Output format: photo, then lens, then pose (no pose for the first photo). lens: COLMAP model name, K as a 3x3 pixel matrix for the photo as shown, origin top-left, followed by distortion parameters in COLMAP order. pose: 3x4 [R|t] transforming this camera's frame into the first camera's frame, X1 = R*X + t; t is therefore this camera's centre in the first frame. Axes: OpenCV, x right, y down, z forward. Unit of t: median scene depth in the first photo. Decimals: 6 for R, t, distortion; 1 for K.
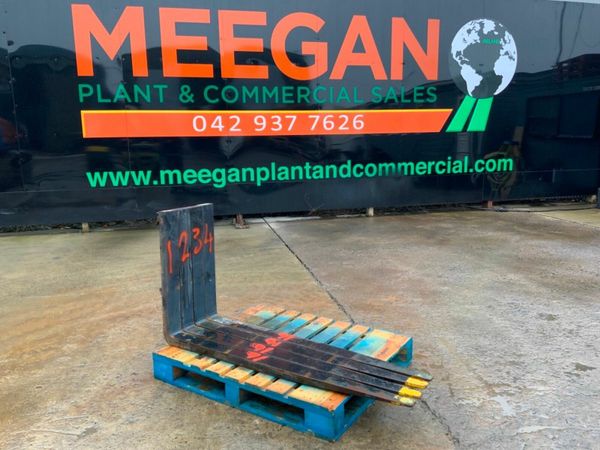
lens RADIAL K [[492.7, 0, 300.8], [0, 492.7, 228.1], [0, 0, 1]] dist [0.112547, -0.233253]
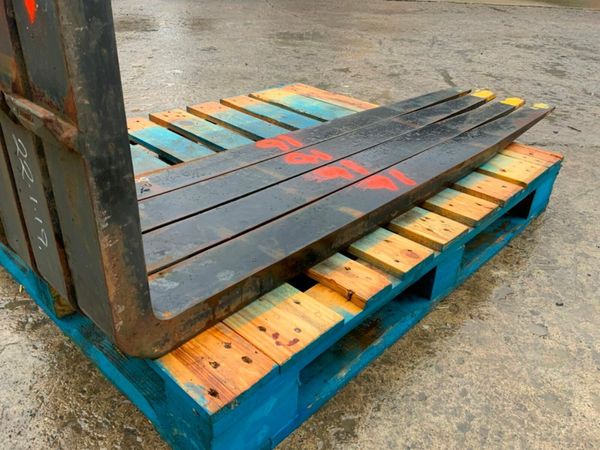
lens RADIAL K [[492.7, 0, 300.8], [0, 492.7, 228.1], [0, 0, 1]] dist [0.112547, -0.233253]
pose [[0.173269, -0.481287, 0.859268, -0.159140], [0.122882, 0.876211, 0.465998, 0.034856], [-0.977179, 0.024845, 0.210961, 0.343241]]
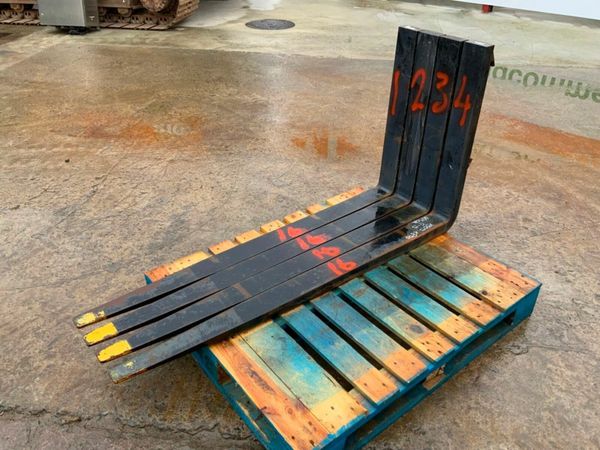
lens RADIAL K [[492.7, 0, 300.8], [0, 492.7, 228.1], [0, 0, 1]] dist [0.112547, -0.233253]
pose [[-0.319793, 0.529746, -0.785558, 0.180912], [-0.177494, 0.780924, 0.598877, -0.077912], [0.930714, 0.330949, -0.155707, 0.395366]]
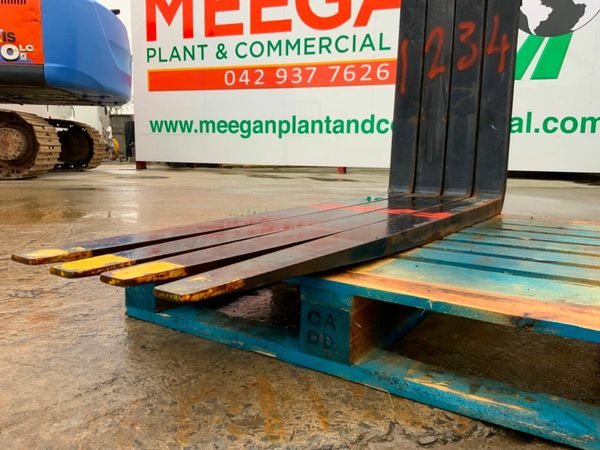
lens RADIAL K [[492.7, 0, 300.8], [0, 492.7, 228.1], [0, 0, 1]] dist [0.112547, -0.233253]
pose [[0.011674, 0.166931, -0.985899, 0.155799], [-0.198594, 0.966712, 0.161331, 0.069411], [0.980012, 0.193911, 0.044437, 0.330715]]
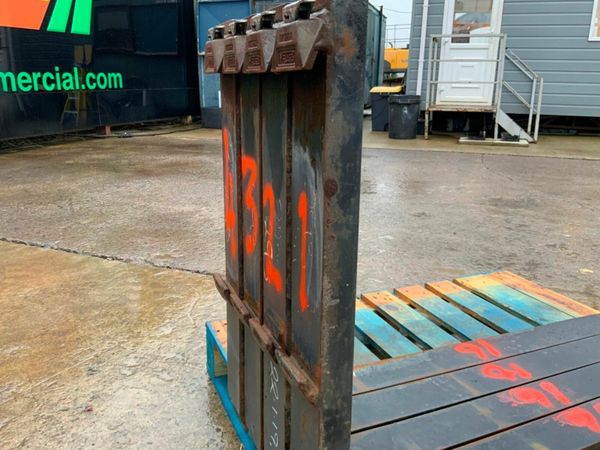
lens RADIAL K [[496.8, 0, 298.1], [0, 496.8, 229.0], [0, 0, 1]] dist [0.059202, -0.127822]
pose [[0.552748, -0.221284, 0.803432, -0.170224], [0.132566, 0.975173, 0.177382, 0.007140], [-0.822737, 0.008461, 0.568359, 0.336604]]
